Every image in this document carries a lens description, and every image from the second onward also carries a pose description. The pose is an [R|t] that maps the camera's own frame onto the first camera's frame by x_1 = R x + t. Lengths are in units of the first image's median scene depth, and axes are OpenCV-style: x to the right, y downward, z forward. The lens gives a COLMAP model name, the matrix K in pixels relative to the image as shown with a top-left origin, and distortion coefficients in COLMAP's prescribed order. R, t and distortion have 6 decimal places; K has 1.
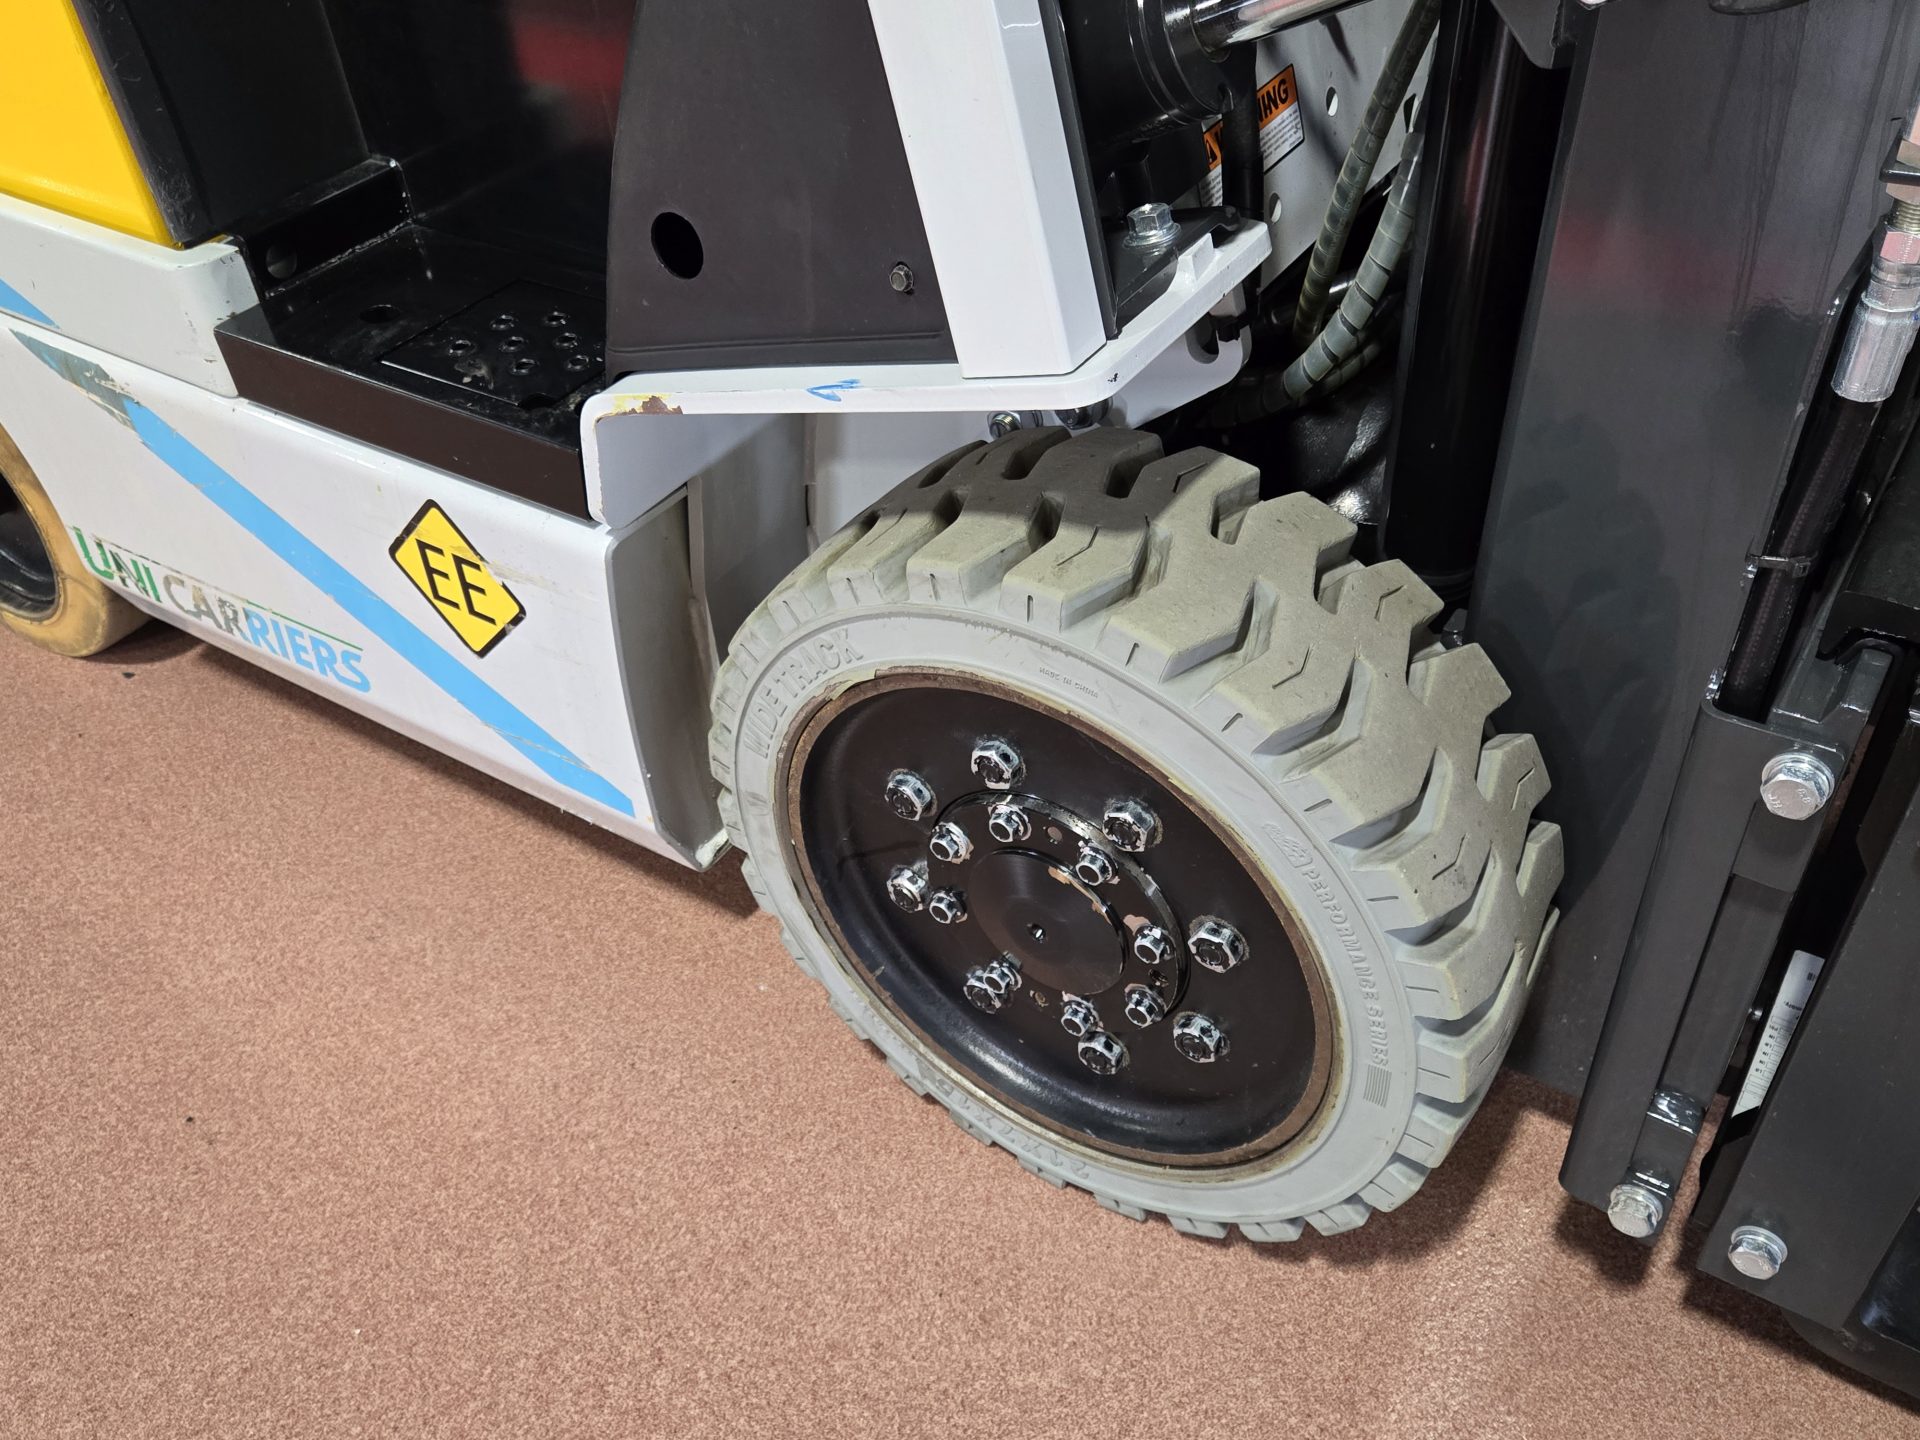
lens RADIAL K [[1600.6, 0, 931.9], [0, 1600.6, 762.2], [0, 0, 1]] dist [0.051417, -0.016532]
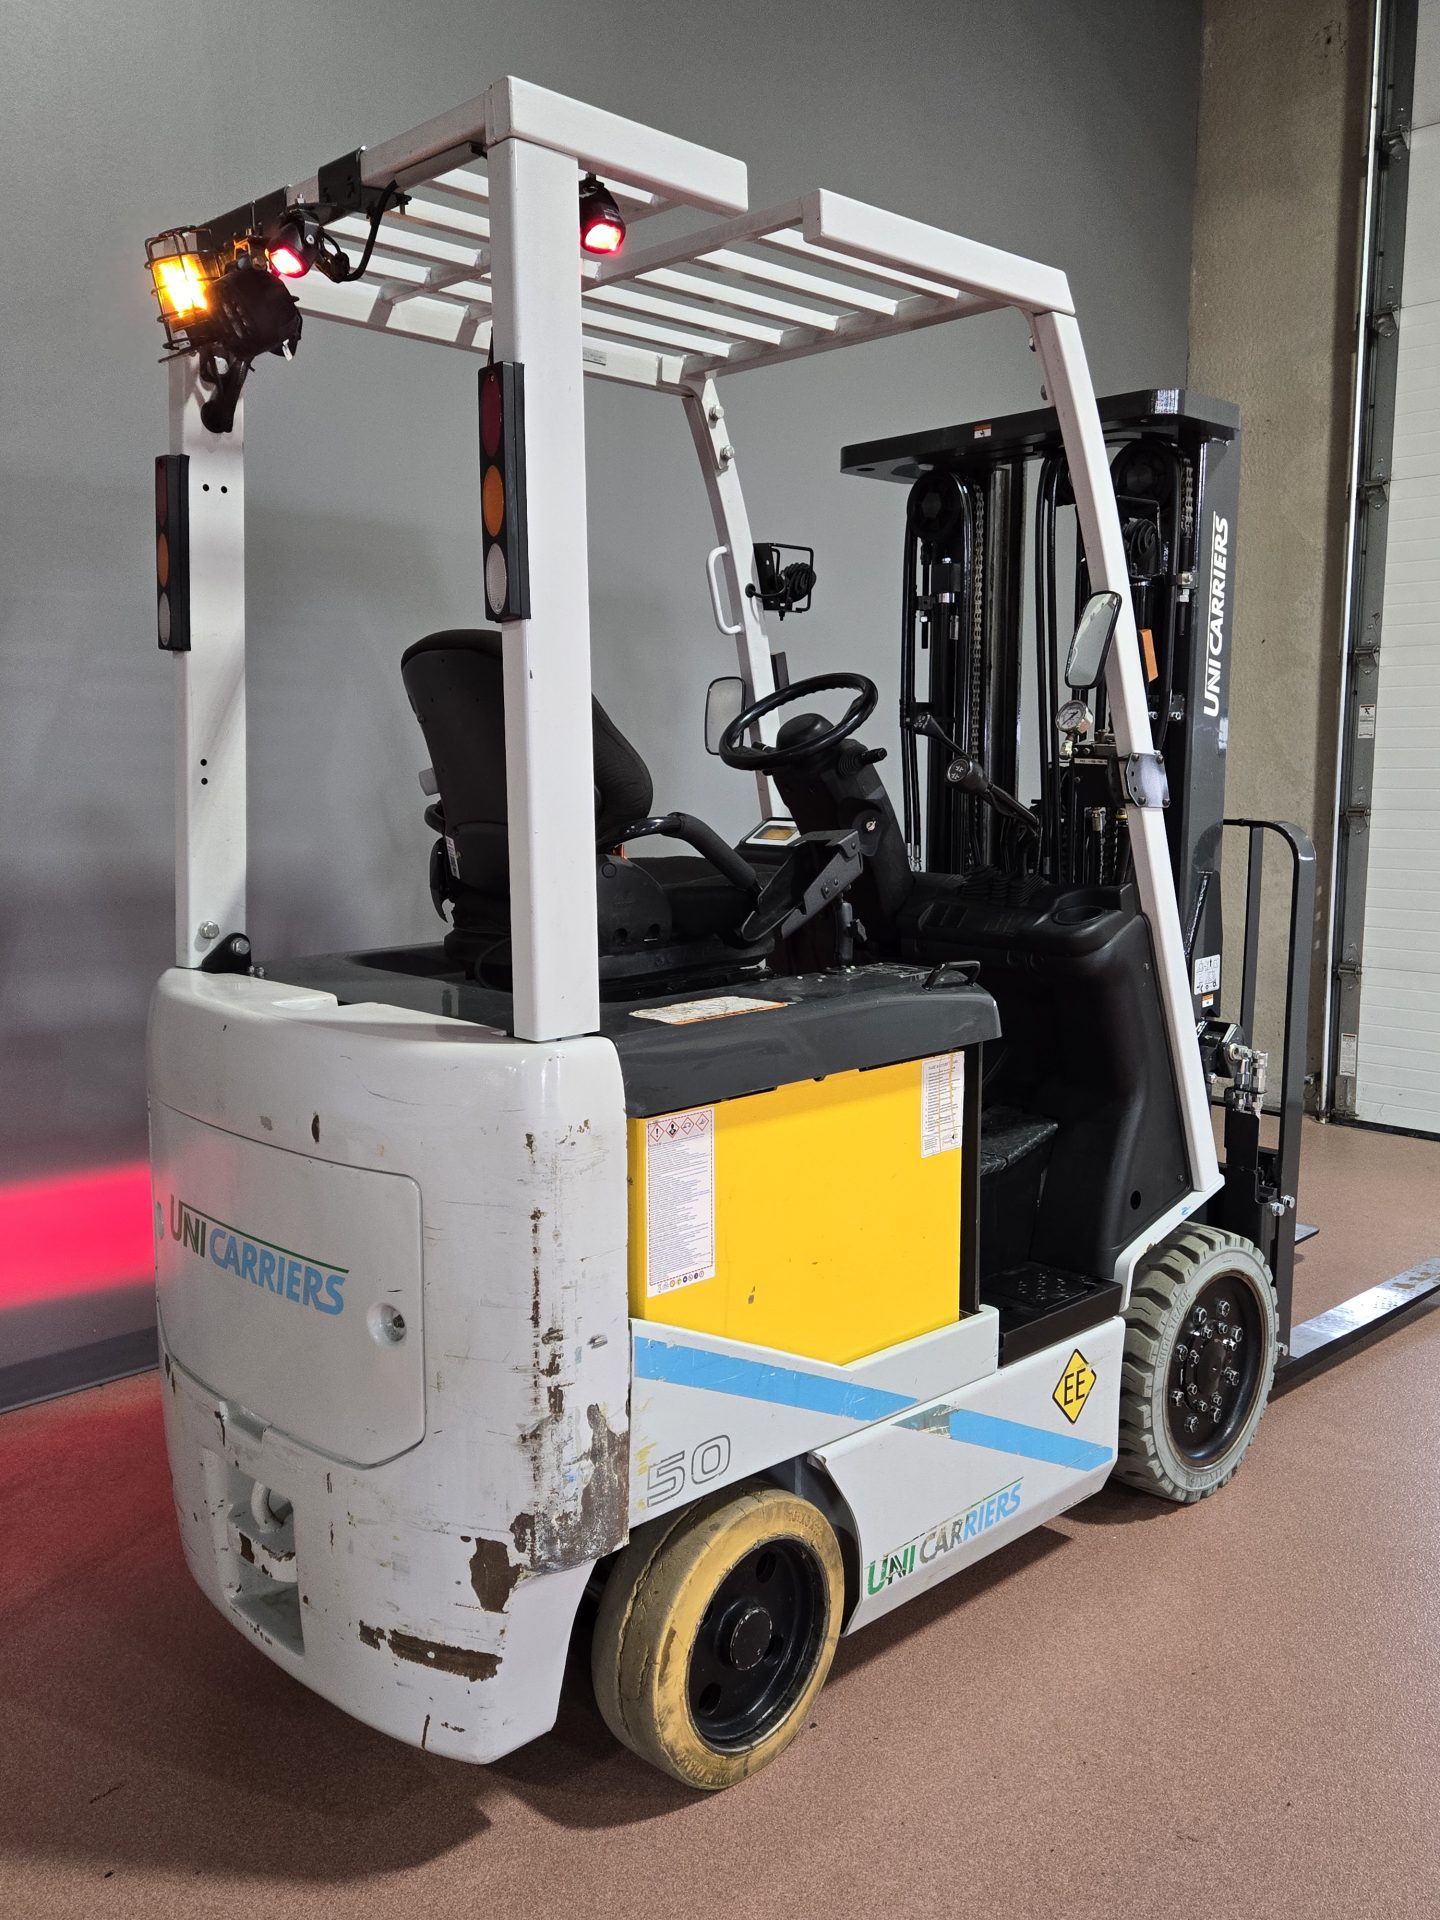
lens RADIAL K [[1584.2, 0, 720.0], [0, 1584.2, 960.0], [0, 0, 1]] dist [0.065984, -0.005349]
pose [[0.210484, -0.063560, 0.975529, -3.146739], [0.636899, 0.765964, -0.087514, -0.850781], [-0.741657, 0.639734, 0.201705, 0.561489]]
